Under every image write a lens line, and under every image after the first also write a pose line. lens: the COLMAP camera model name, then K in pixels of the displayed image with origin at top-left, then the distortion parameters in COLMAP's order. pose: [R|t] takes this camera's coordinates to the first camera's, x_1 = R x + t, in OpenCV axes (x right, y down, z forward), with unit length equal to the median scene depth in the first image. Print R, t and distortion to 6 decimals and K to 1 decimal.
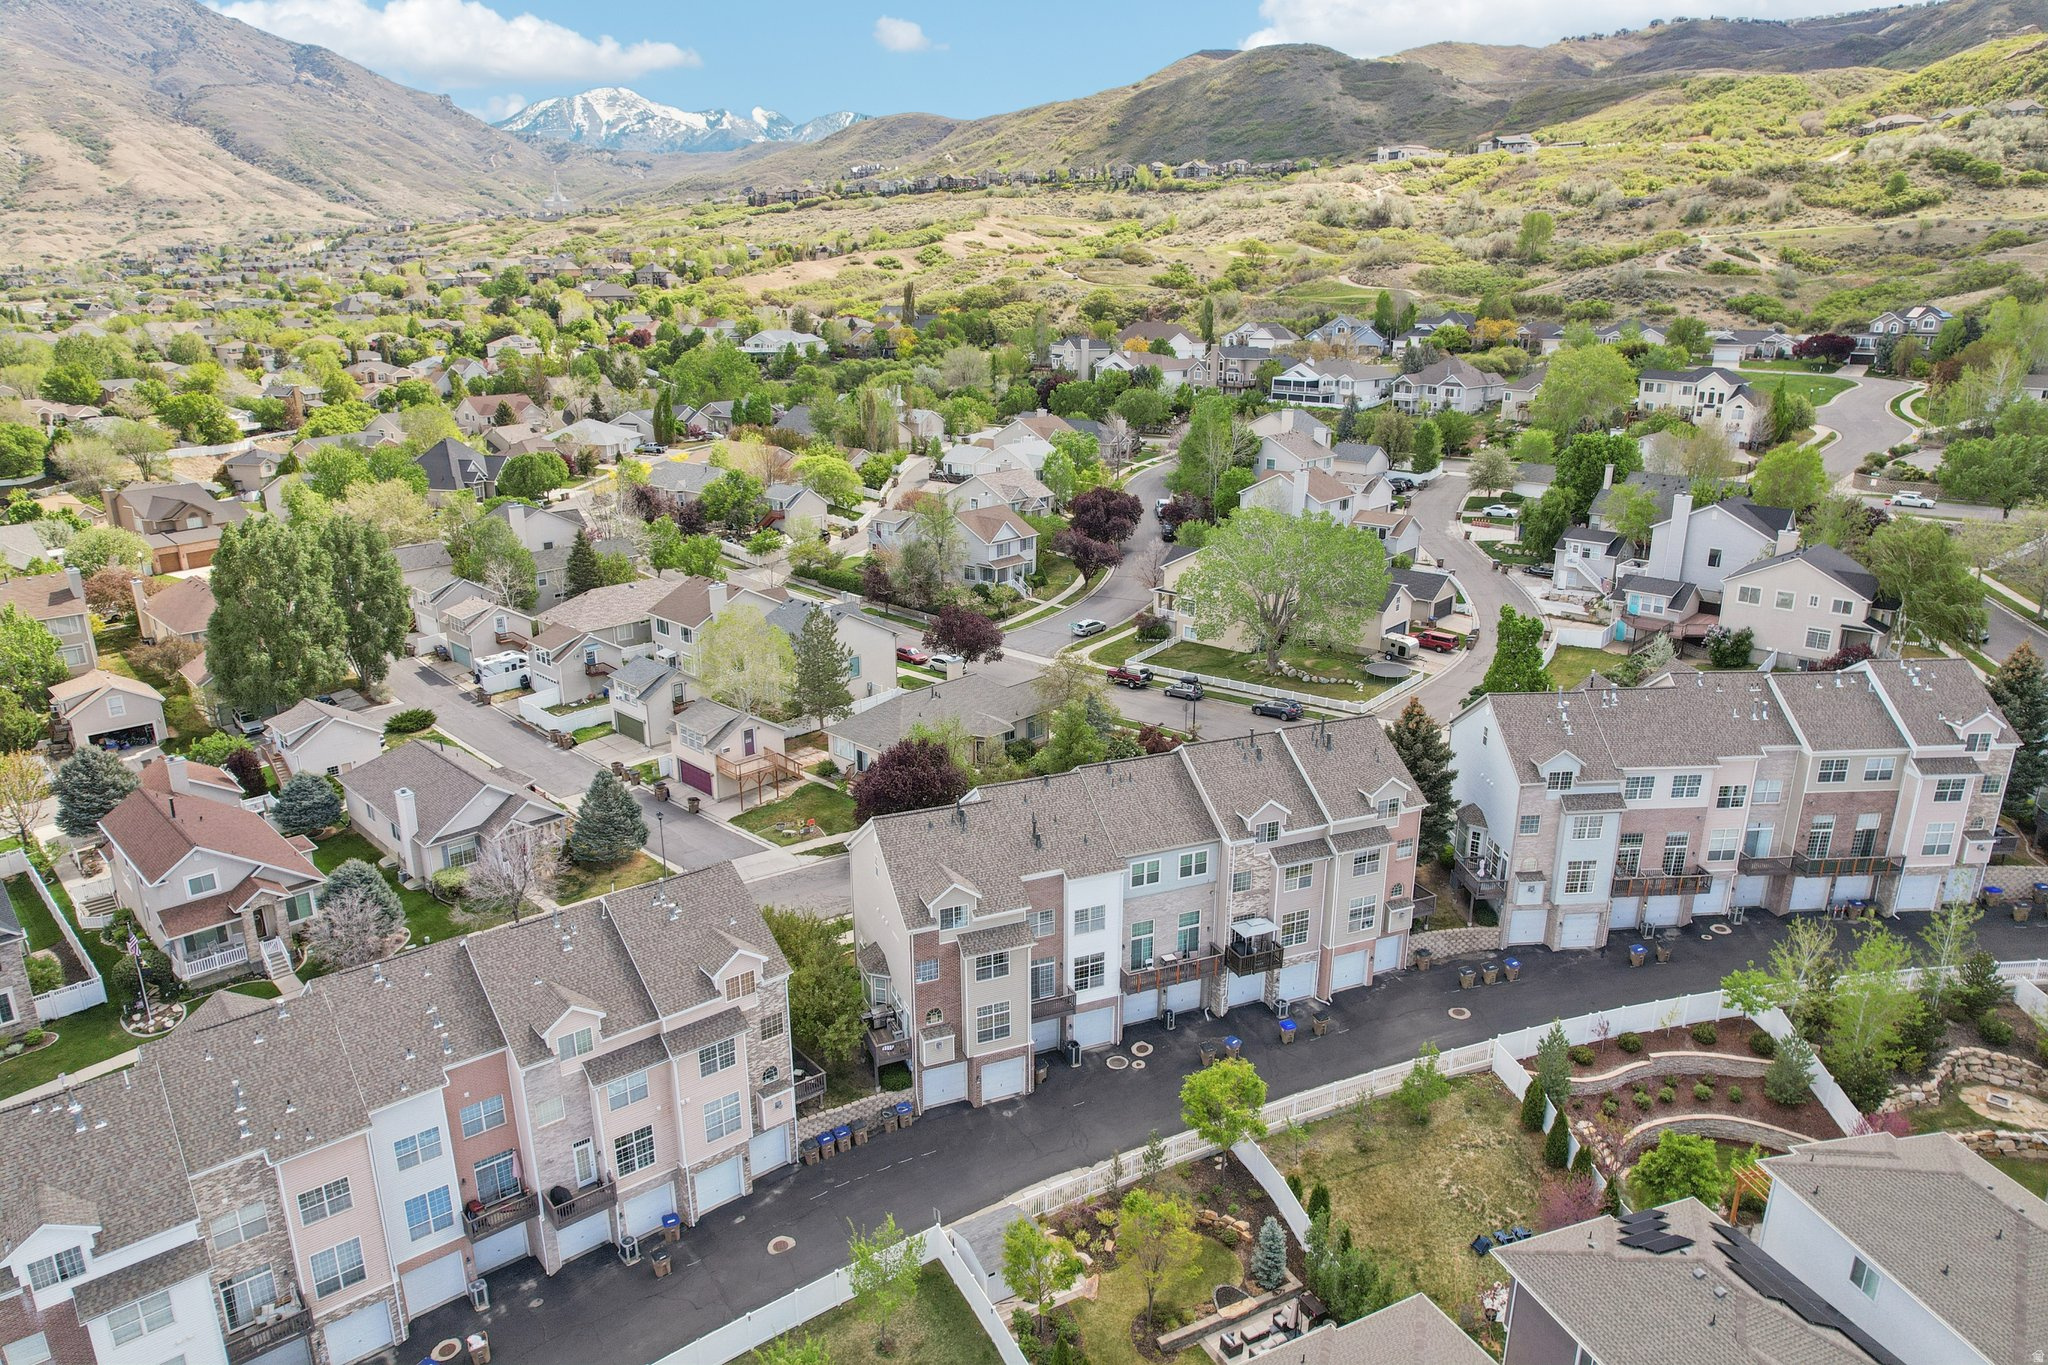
lens RADIAL K [[1324.9, 0, 1024.0], [0, 1324.9, 682.5], [0, 0, 1]] dist [-0.079069, 0.073836]
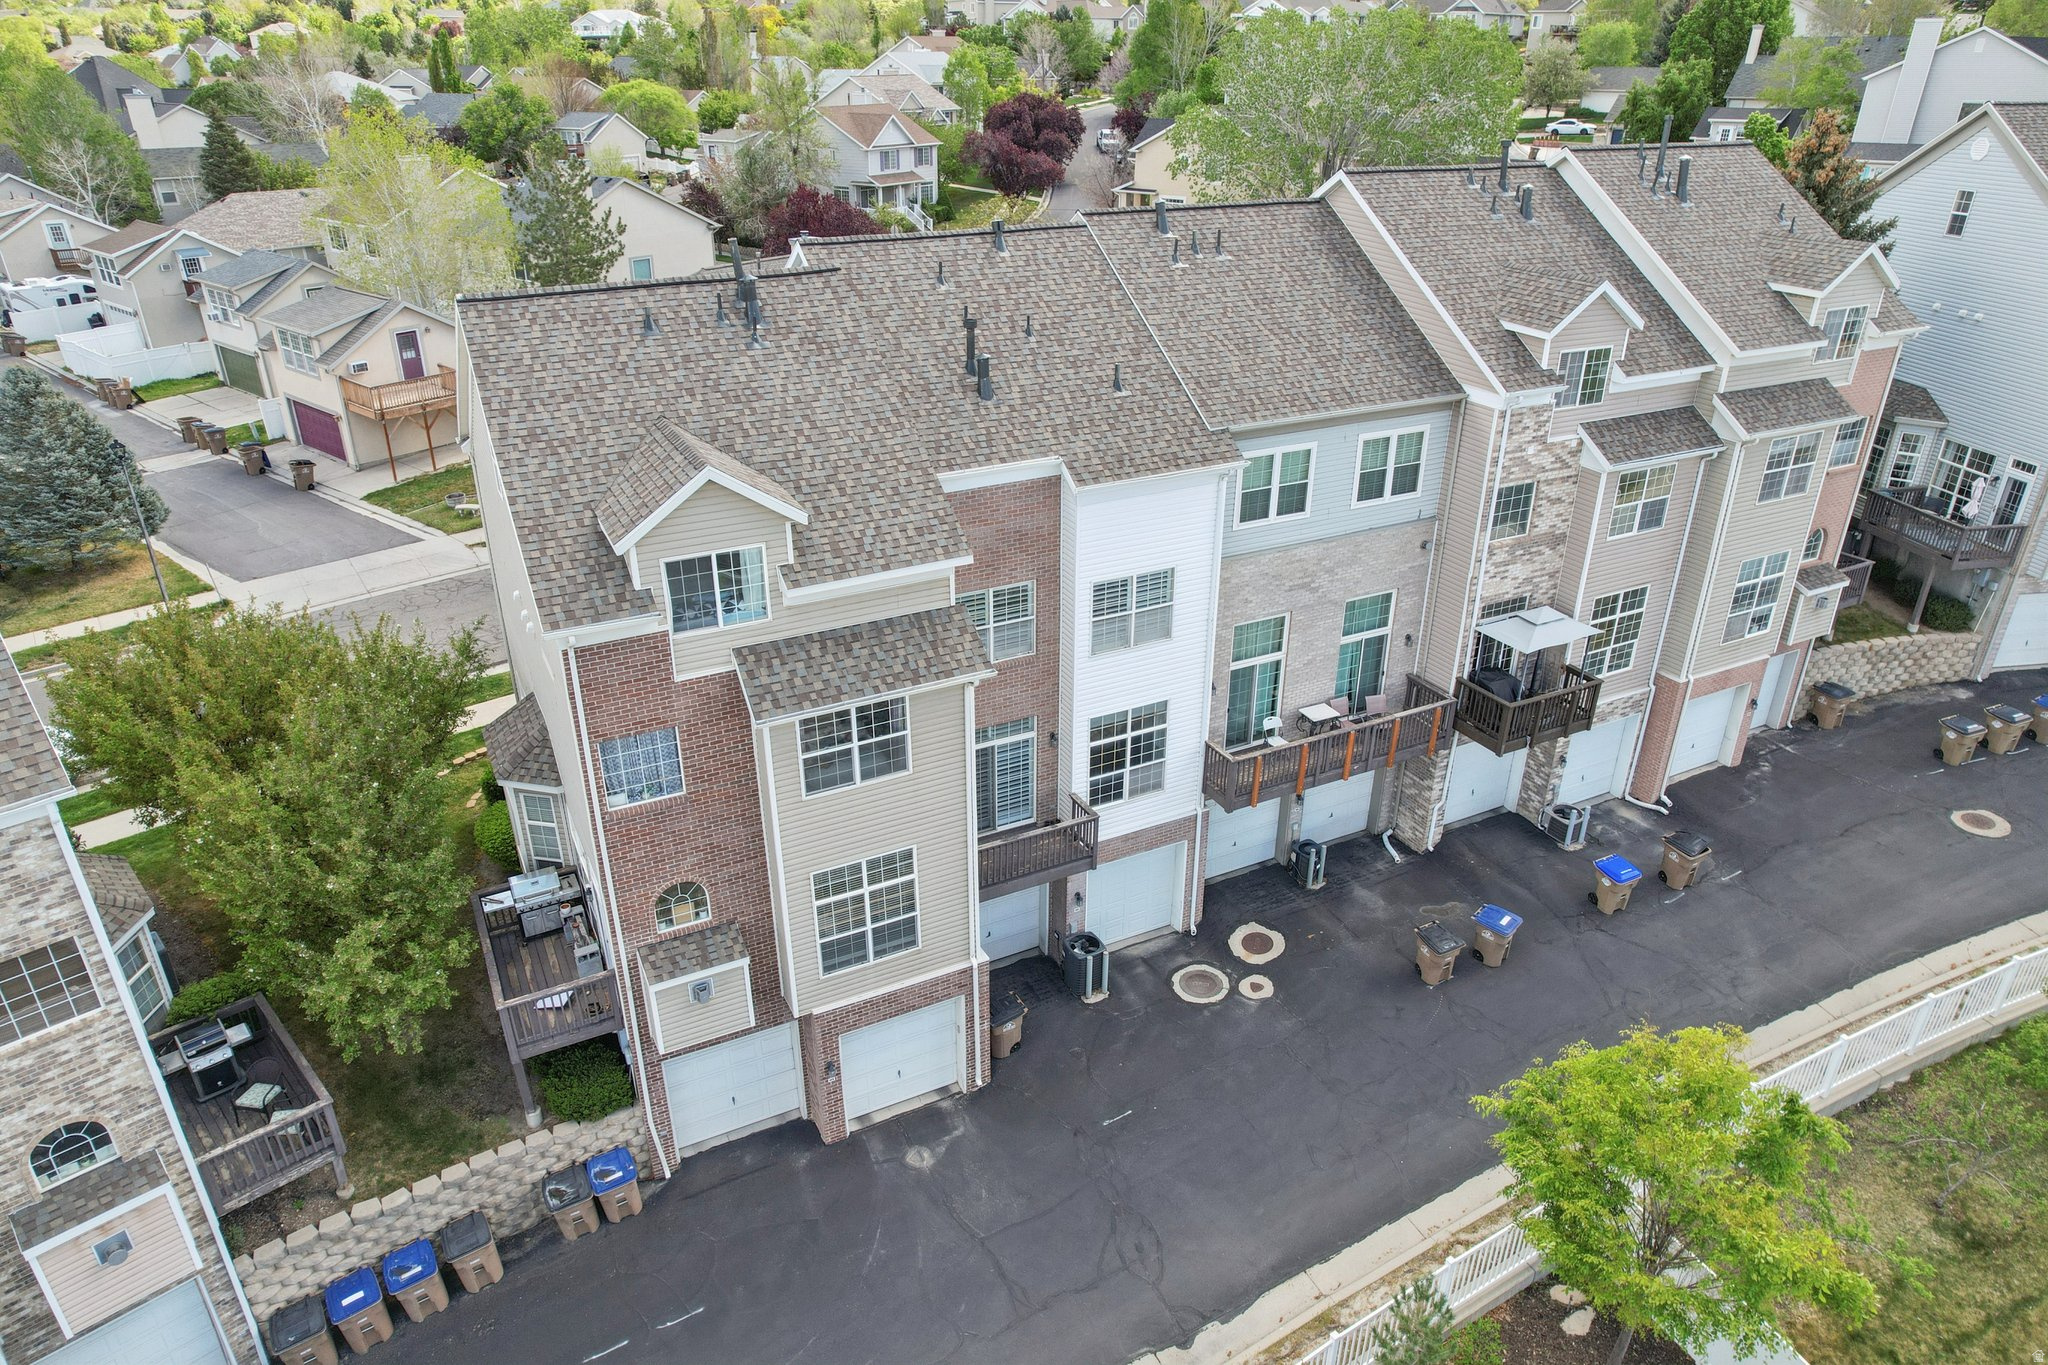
lens RADIAL K [[1316.3, 0, 1024.0], [0, 1316.3, 682.5], [0, 0, 1]] dist [-0.039787, 0.001481]
pose [[0.997047, -0.032115, 0.069761, -0.004593], [0.021018, 0.987795, 0.154337, 0.136192], [-0.073866, -0.152415, 0.985552, 0.616537]]
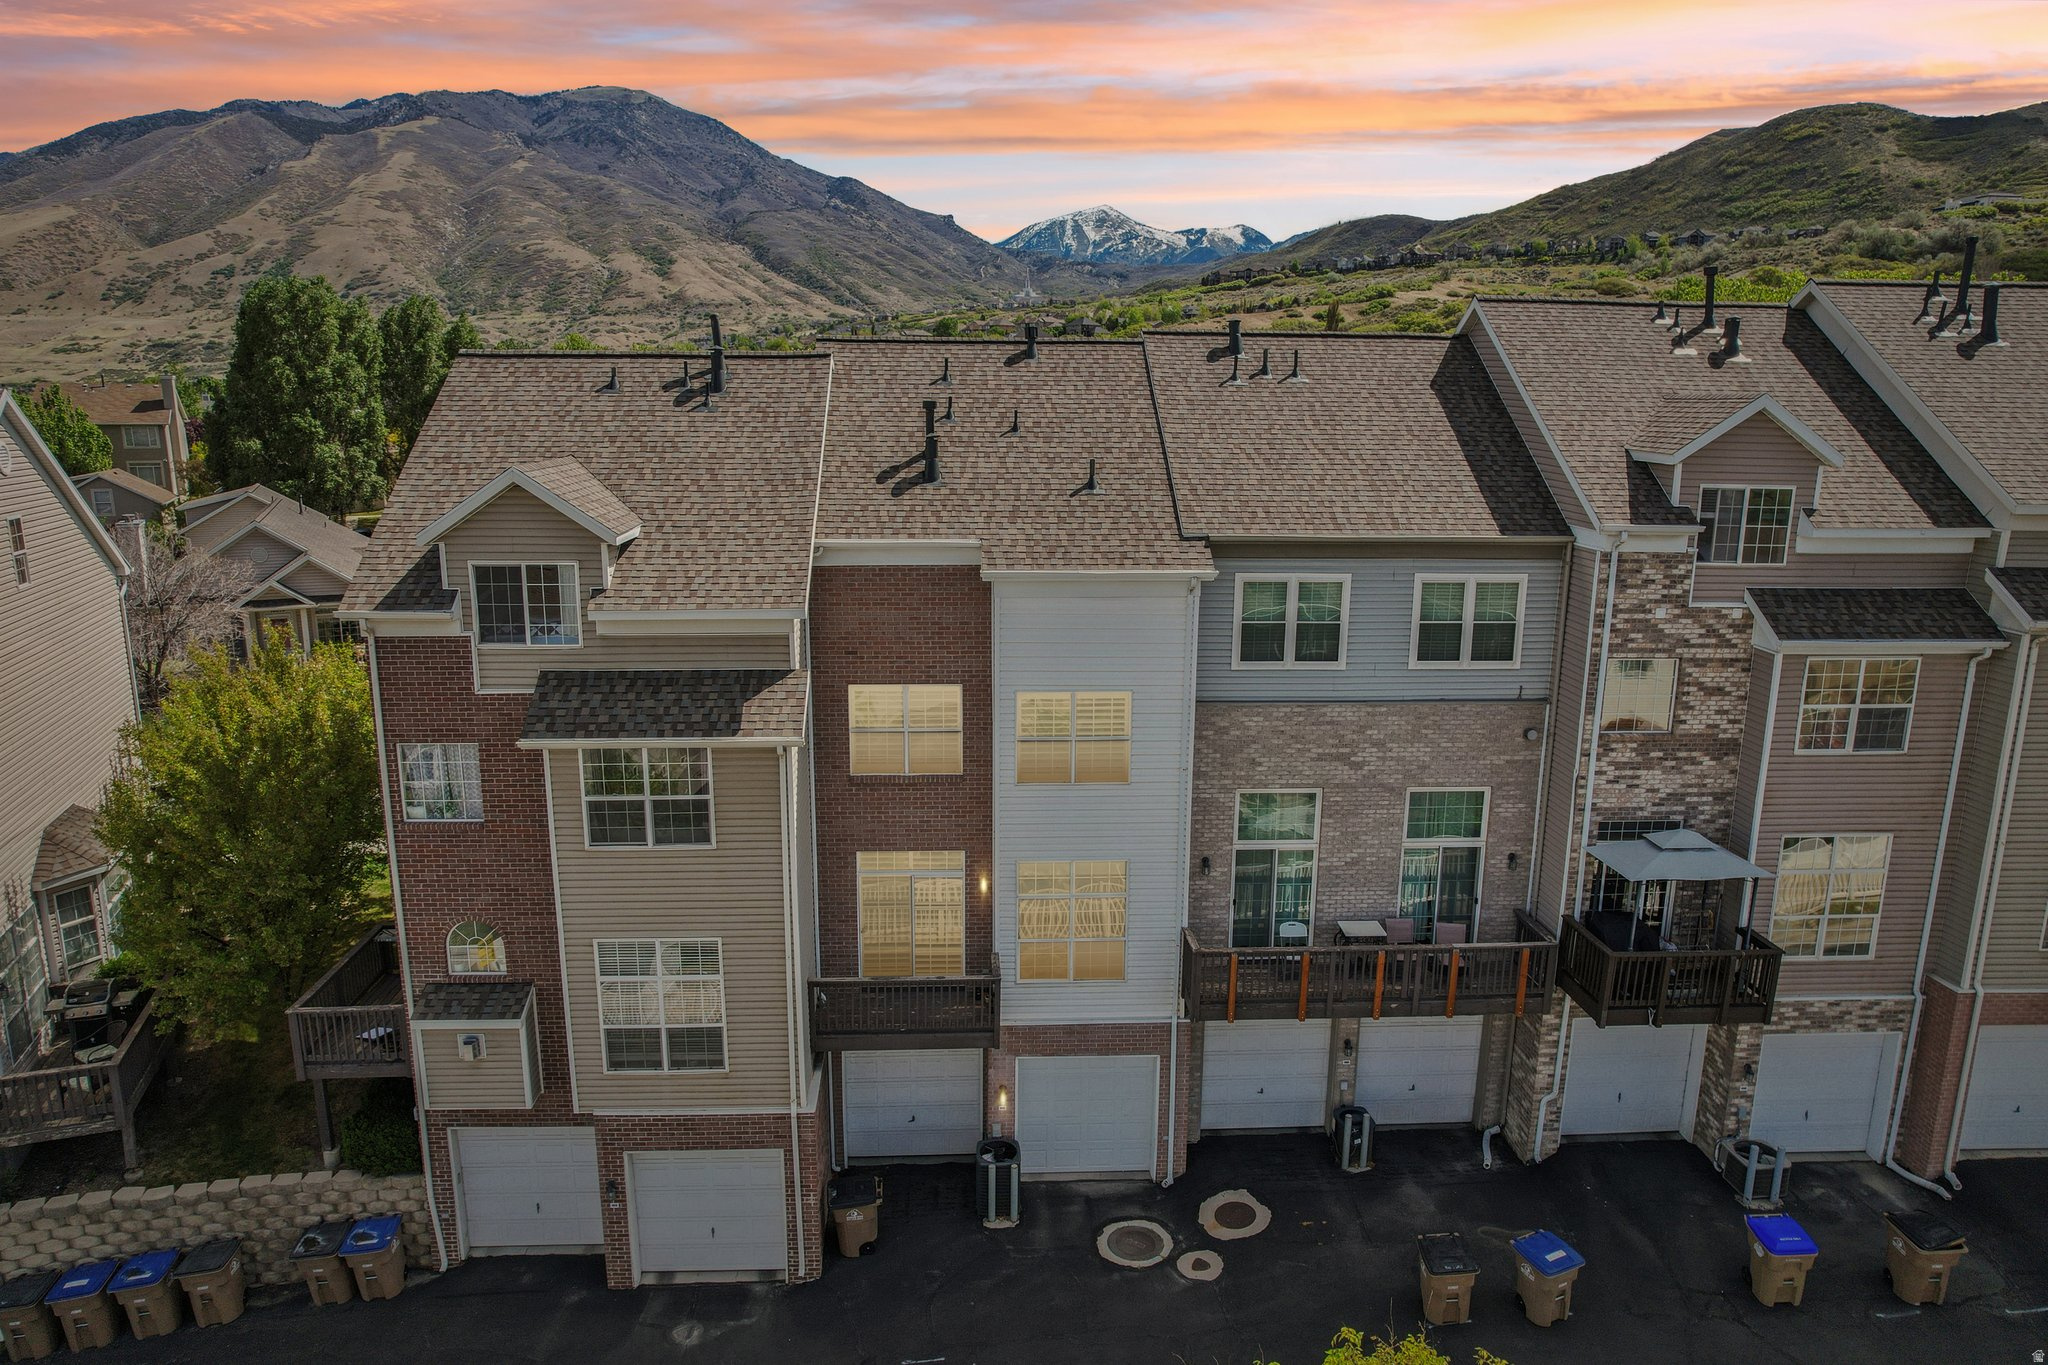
lens RADIAL K [[1324.9, 0, 1024.0], [0, 1324.9, 682.5], [0, 0, 1]] dist [-0.079069, 0.073836]
pose [[0.941770, 0.080201, -0.326554, 0.129619], [-0.108605, 0.991641, -0.069666, 0.179865], [0.318237, 0.101075, 0.942608, 0.675893]]
